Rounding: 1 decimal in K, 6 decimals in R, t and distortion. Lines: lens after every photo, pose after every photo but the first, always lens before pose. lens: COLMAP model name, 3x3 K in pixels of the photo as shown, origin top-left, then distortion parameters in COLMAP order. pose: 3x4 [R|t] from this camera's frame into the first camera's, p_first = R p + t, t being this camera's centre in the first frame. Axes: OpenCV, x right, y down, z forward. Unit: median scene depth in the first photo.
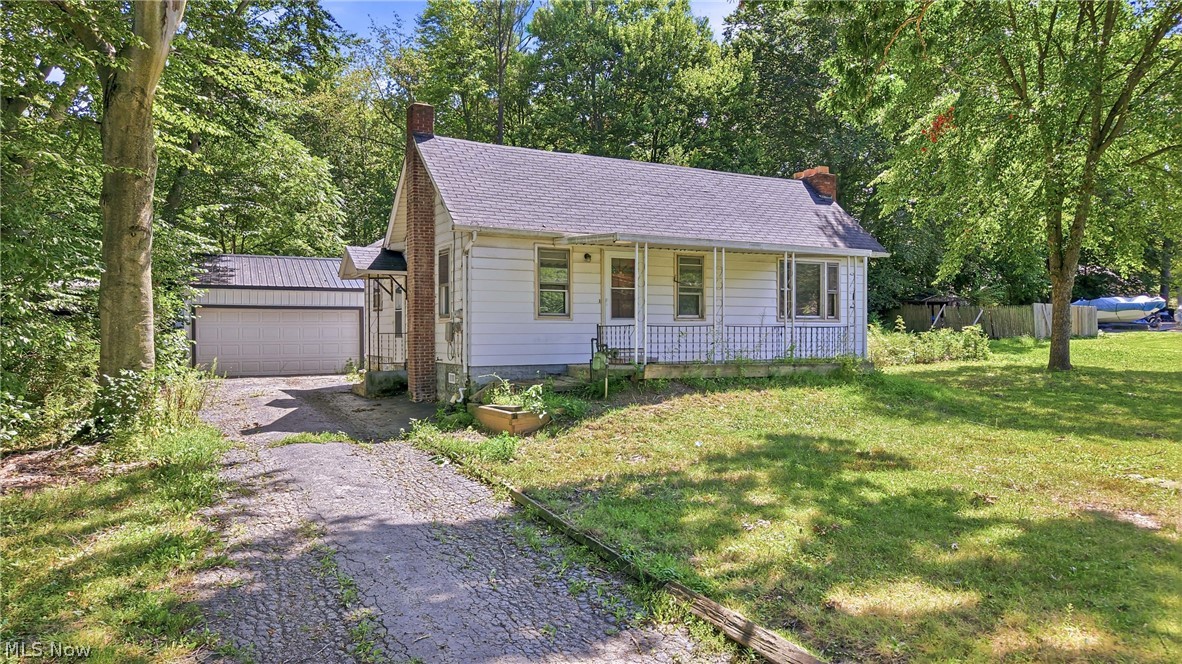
lens RADIAL K [[787.2, 0, 588.4], [0, 787.2, 333.6], [0, 0, 1]] dist [0.014317, -0.014436]
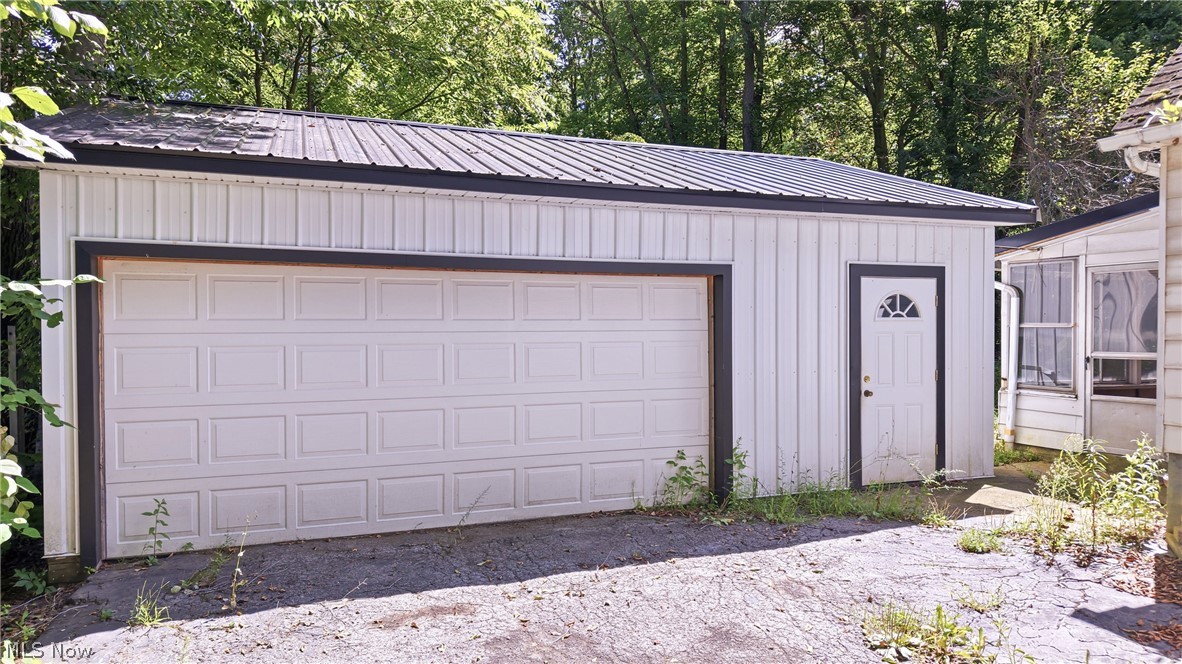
lens RADIAL K [[787.2, 0, 589.4], [0, 787.2, 332.4], [0, 0, 1]] dist [0.014317, -0.014436]
pose [[0.997087, 0.005988, -0.076043, -0.508106], [-0.005182, 0.999928, 0.010791, -0.021201], [0.076102, -0.010366, 0.997046, 1.172968]]
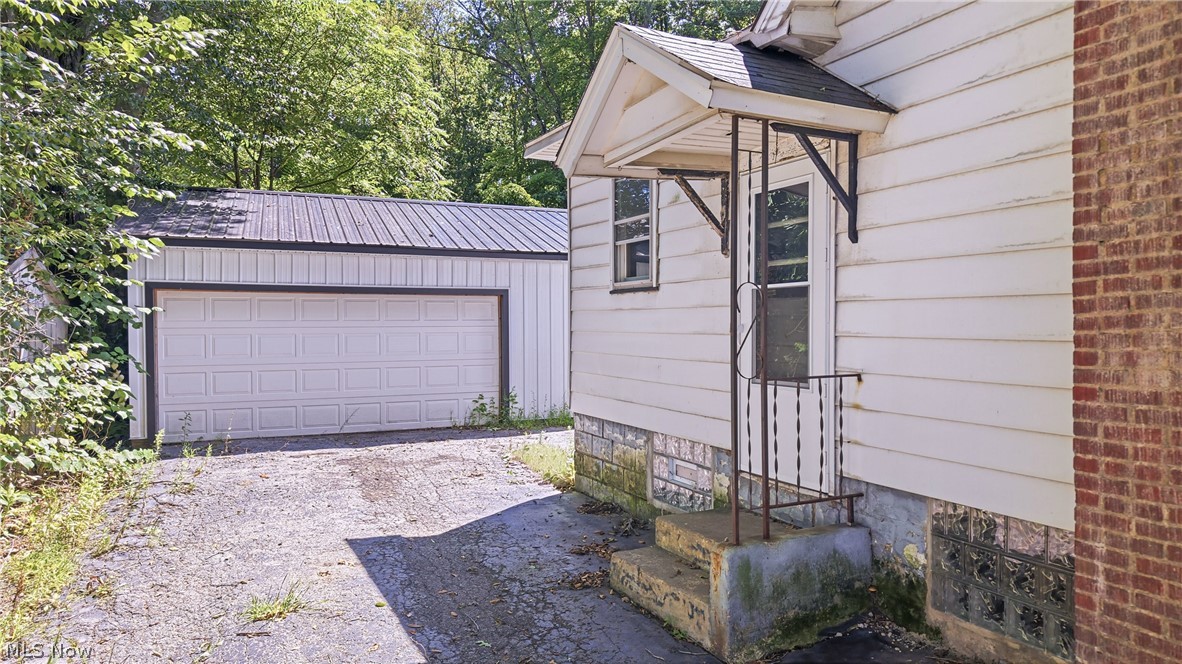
lens RADIAL K [[787.2, 0, 595.3], [0, 787.2, 329.1], [0, 0, 1]] dist [0.014317, -0.014436]
pose [[0.998937, 0.000545, -0.046095, -0.339291], [-0.000341, 0.999990, 0.004428, -0.018308], [0.046097, -0.004407, 0.998927, 0.841035]]
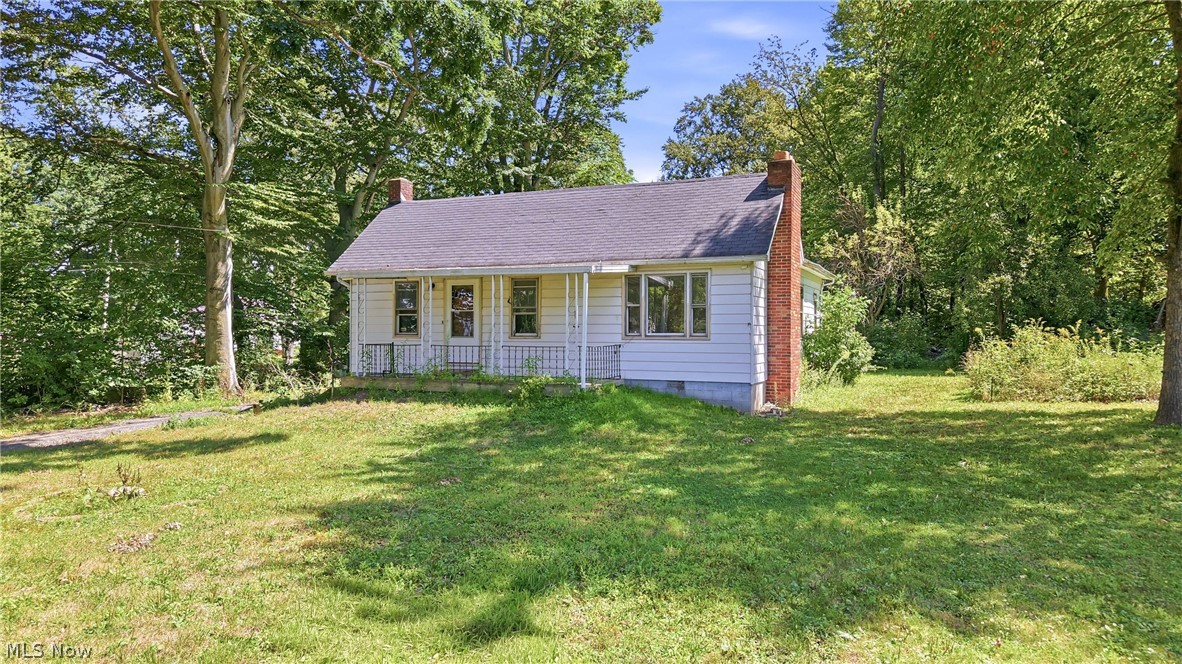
lens RADIAL K [[787.2, 0, 595.0], [0, 787.2, 331.1], [0, 0, 1]] dist [0.014317, -0.014436]
pose [[0.617931, -0.000687, -0.786232, 1.082710], [-0.004161, 0.999983, -0.004145, -0.023286], [0.786222, 0.005833, 0.617917, 0.431784]]
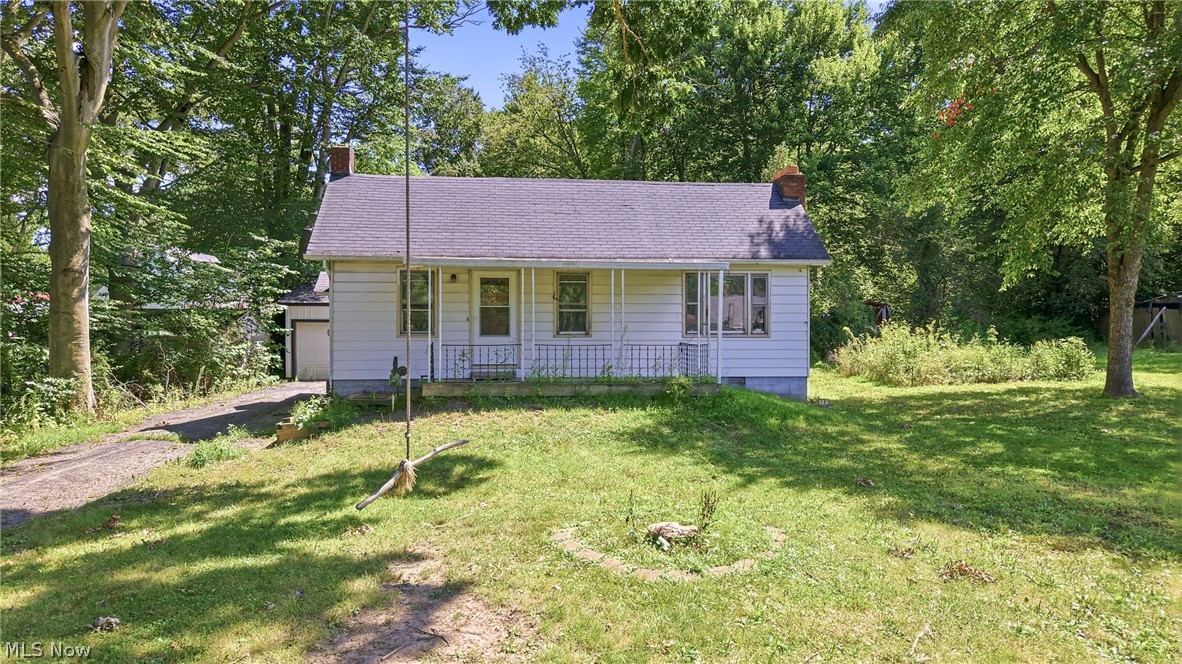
lens RADIAL K [[787.2, 0, 595.4], [0, 787.2, 330.8], [0, 0, 1]] dist [0.014317, -0.014436]
pose [[0.928290, -0.001544, -0.371854, 0.554797], [-0.000509, 0.999985, -0.005423, -0.019725], [0.371857, 0.005224, 0.928275, 0.083571]]
